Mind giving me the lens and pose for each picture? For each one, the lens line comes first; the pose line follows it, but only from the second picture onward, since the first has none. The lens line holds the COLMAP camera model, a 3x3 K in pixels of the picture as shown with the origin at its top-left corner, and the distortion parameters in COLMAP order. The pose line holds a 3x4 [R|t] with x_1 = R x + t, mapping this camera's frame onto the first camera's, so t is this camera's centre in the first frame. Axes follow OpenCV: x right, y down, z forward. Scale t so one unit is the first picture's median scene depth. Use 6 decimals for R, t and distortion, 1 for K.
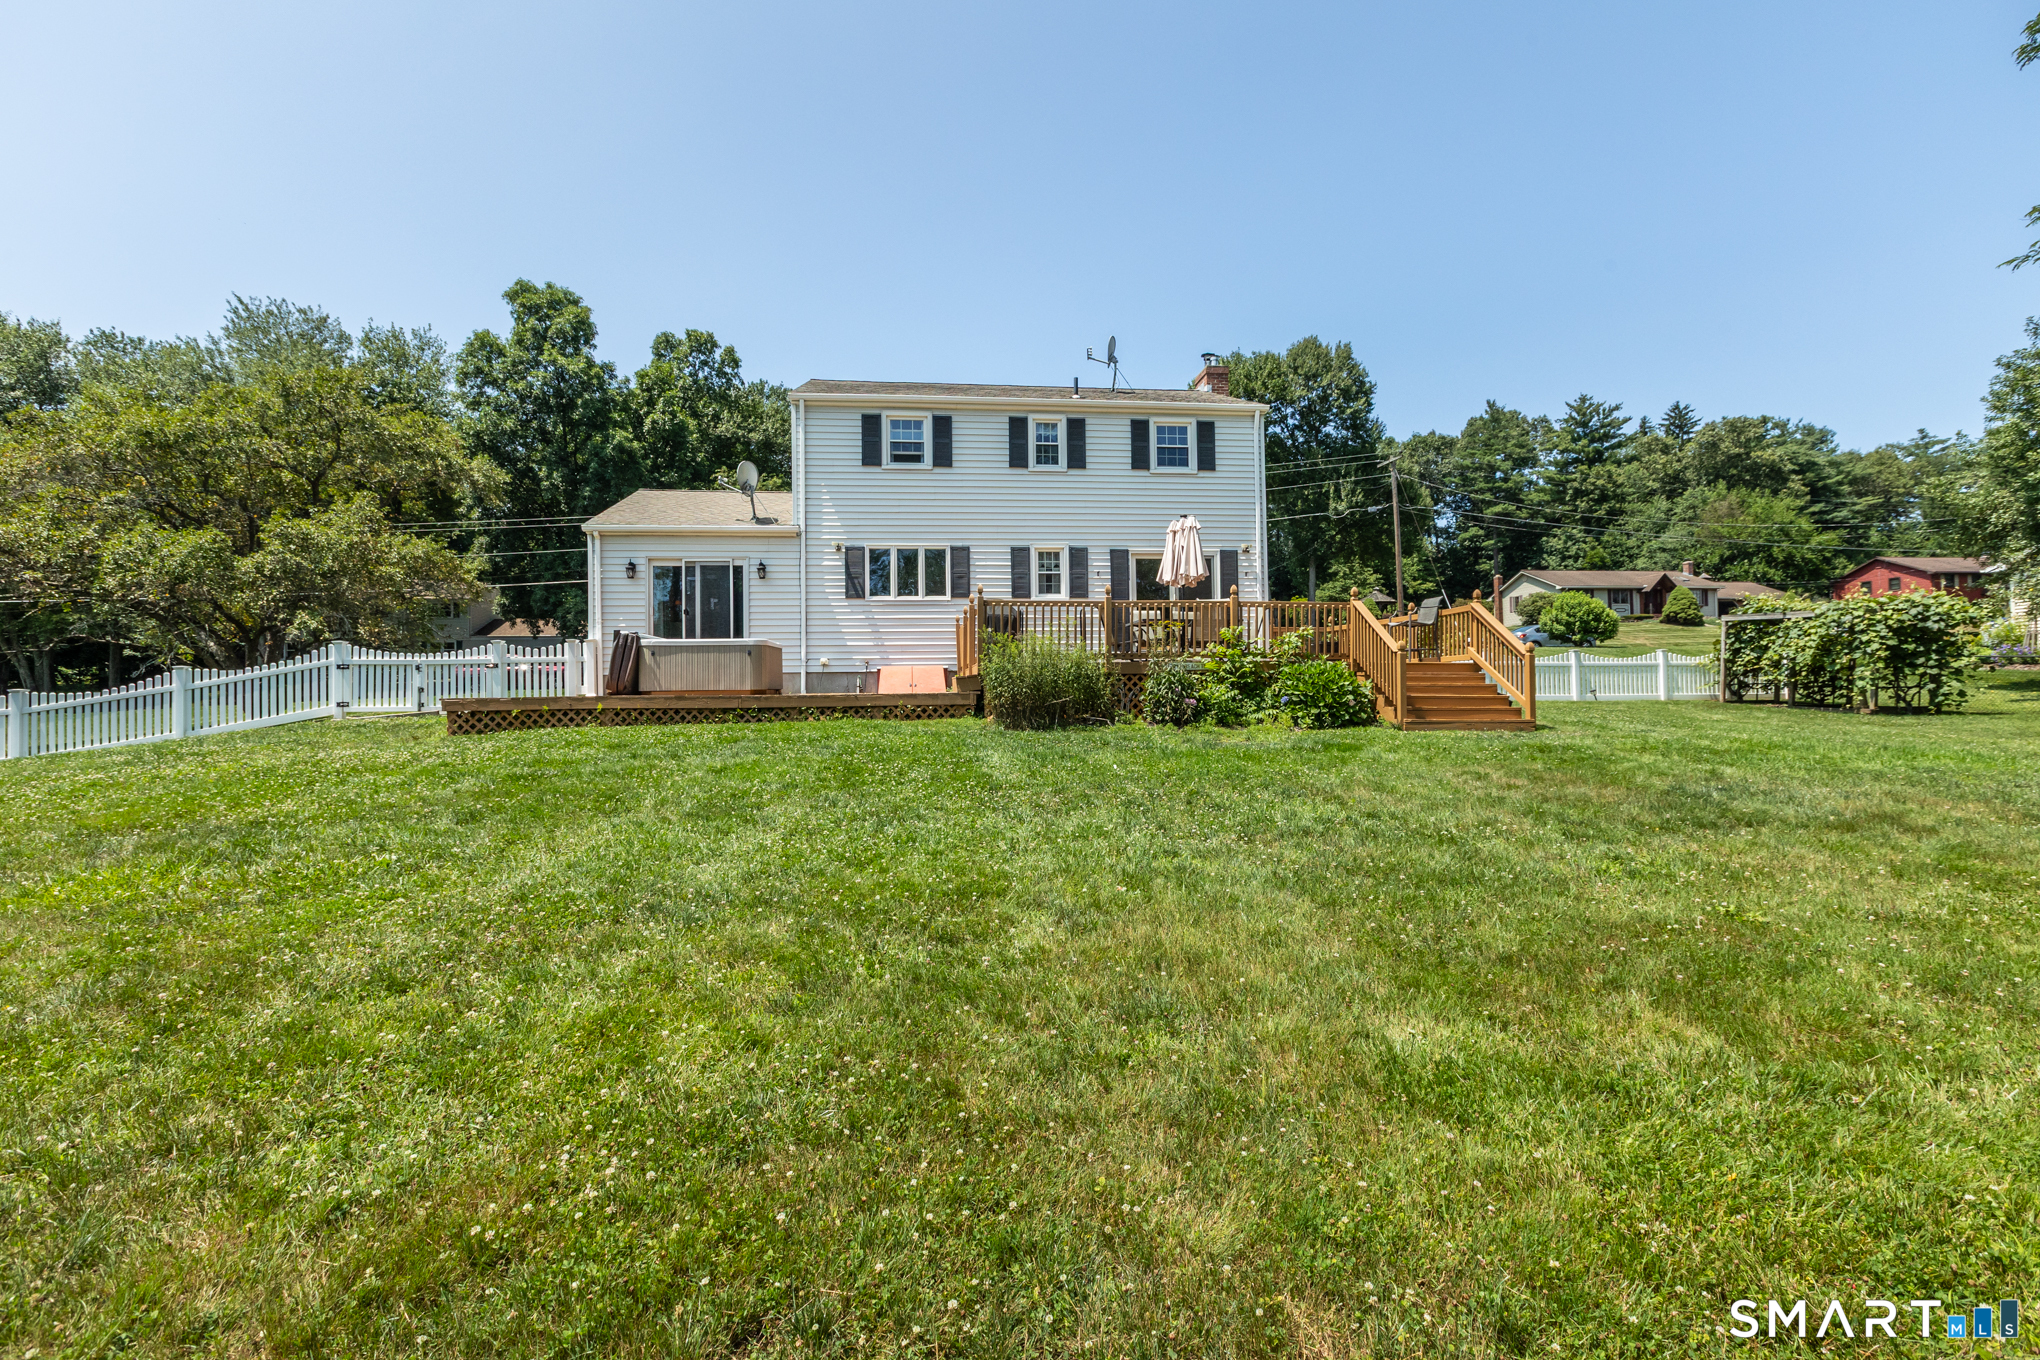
lens RADIAL K [[918.7, 0, 1020.0], [0, 918.7, 680.0], [0, 0, 1]] dist [0.016941, -0.007927]
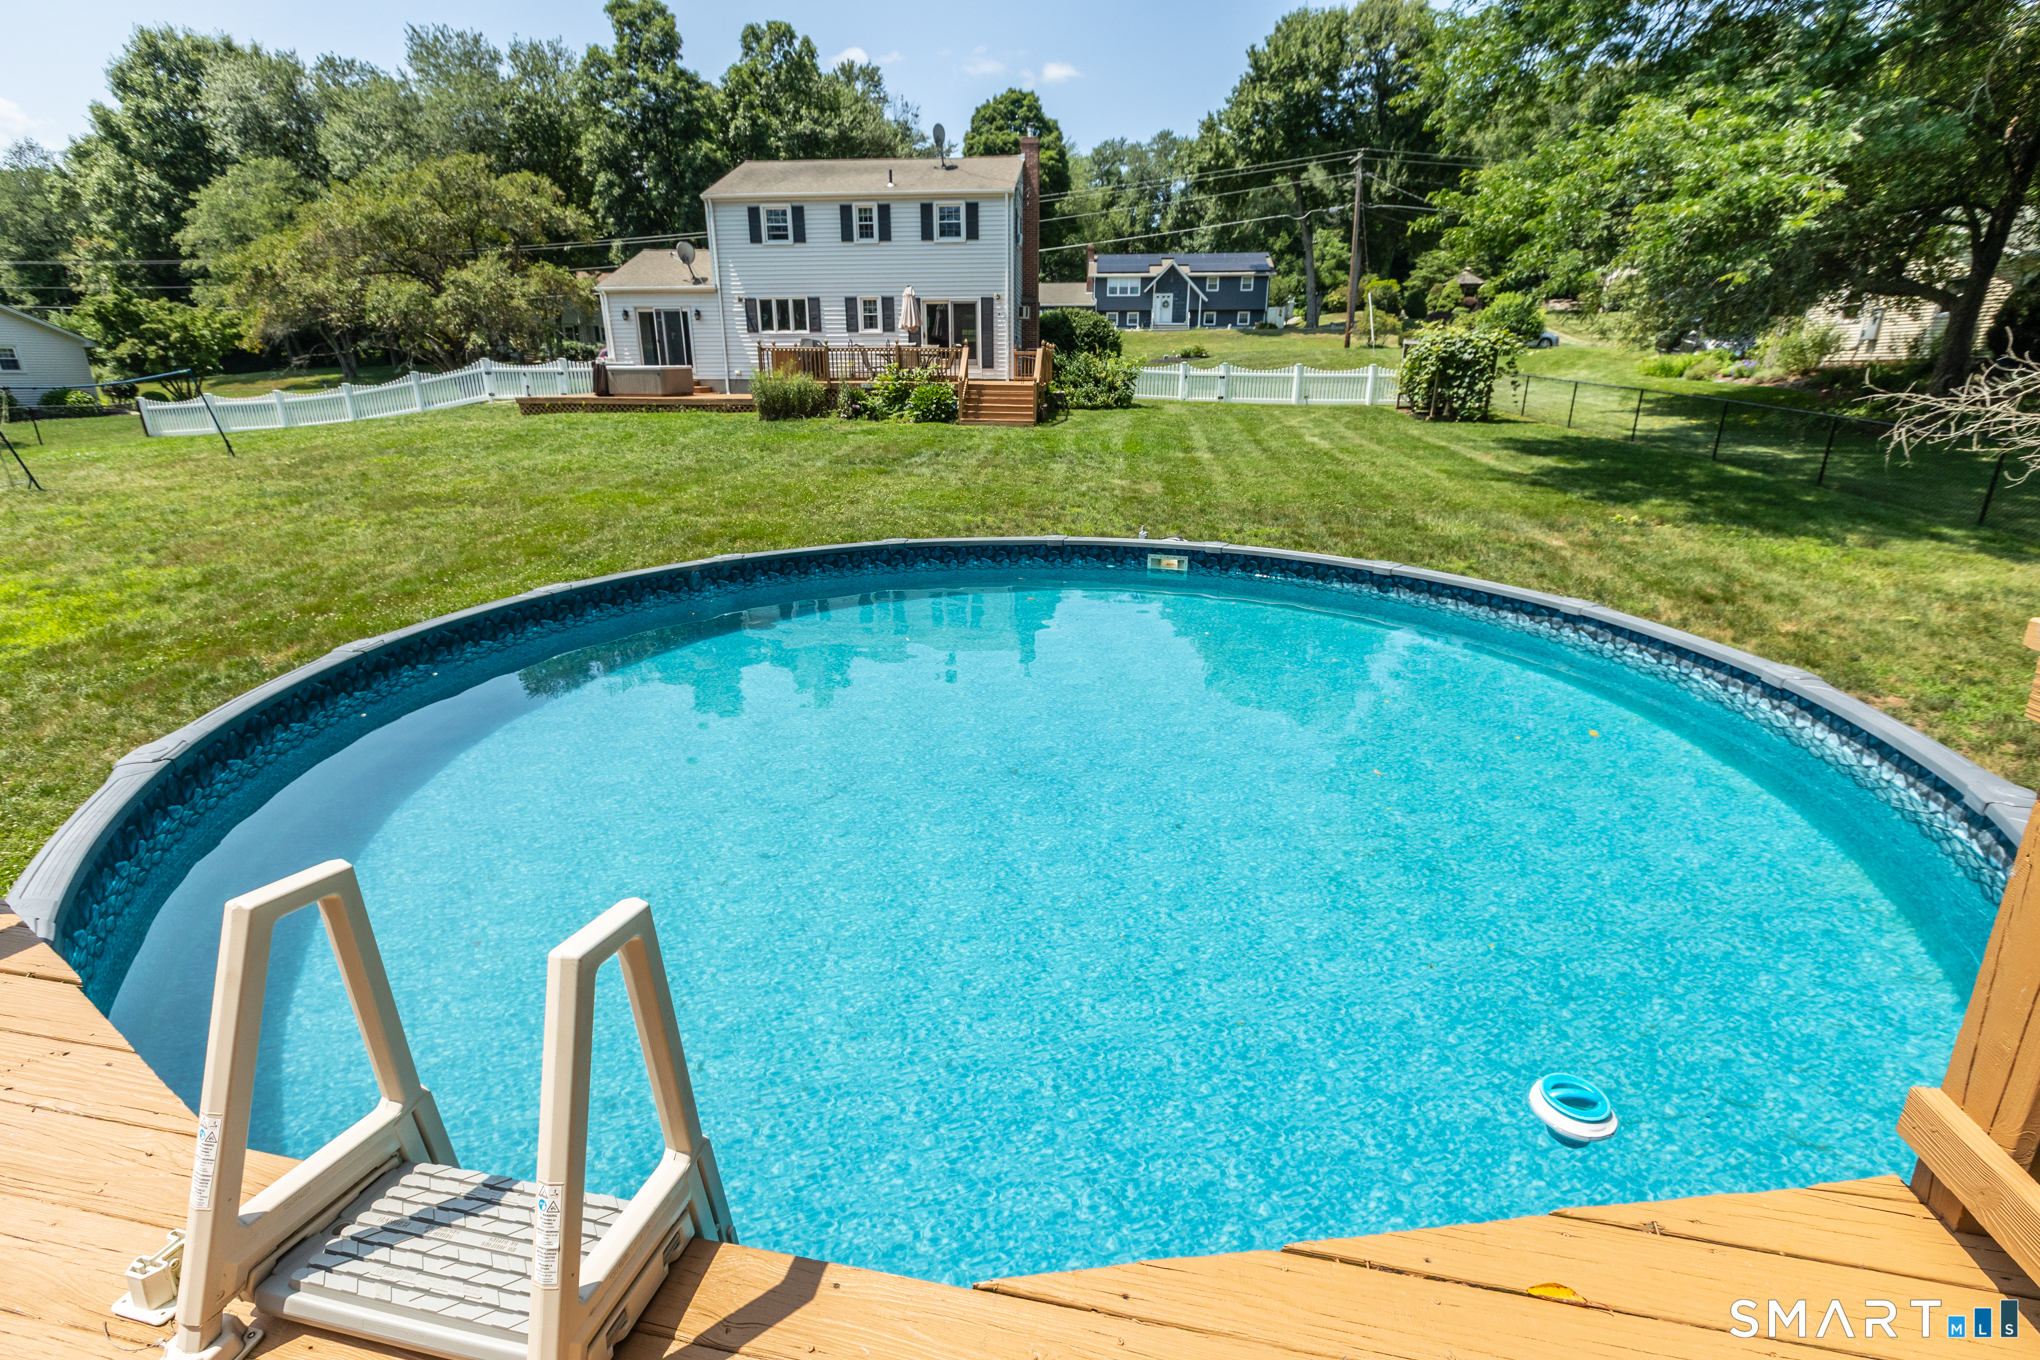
lens RADIAL K [[918.7, 0, 1020.0], [0, 918.7, 680.0], [0, 0, 1]] dist [0.016941, -0.007927]
pose [[0.976907, 0.082156, -0.197238, 0.630176], [-0.010723, 0.940809, 0.338766, -0.063887], [0.213395, -0.328828, 0.919964, -0.590996]]
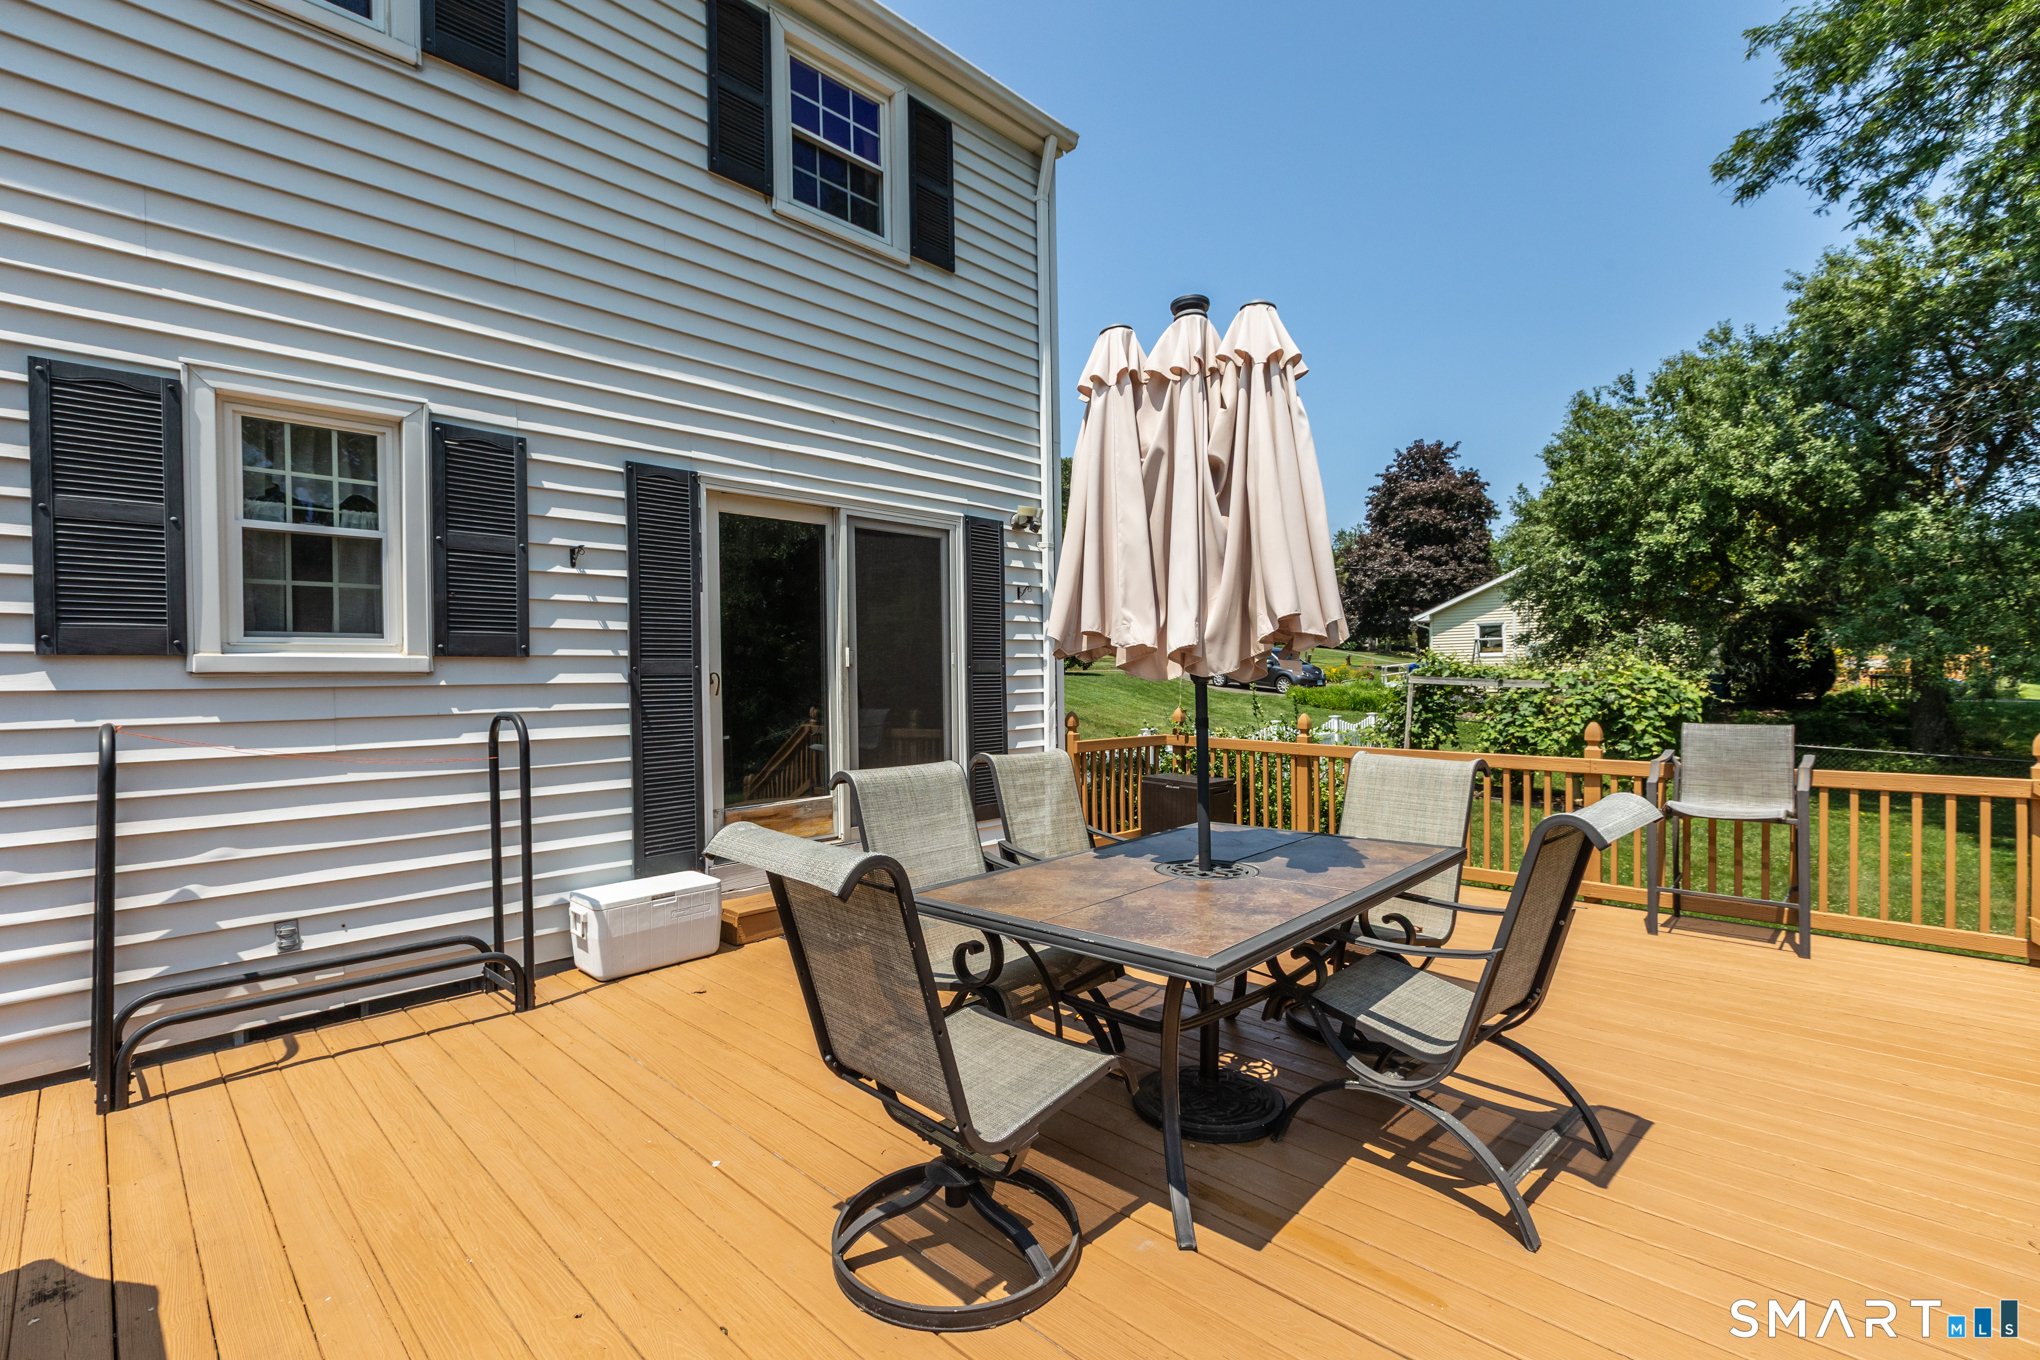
lens RADIAL K [[918.7, 0, 1020.0], [0, 918.7, 680.0], [0, 0, 1]] dist [0.016941, -0.007927]
pose [[0.783074, 0.004694, 0.621911, 0.026263], [-0.013702, 0.999859, 0.009705, -0.085640], [-0.621777, -0.016121, 0.783028, 0.724368]]
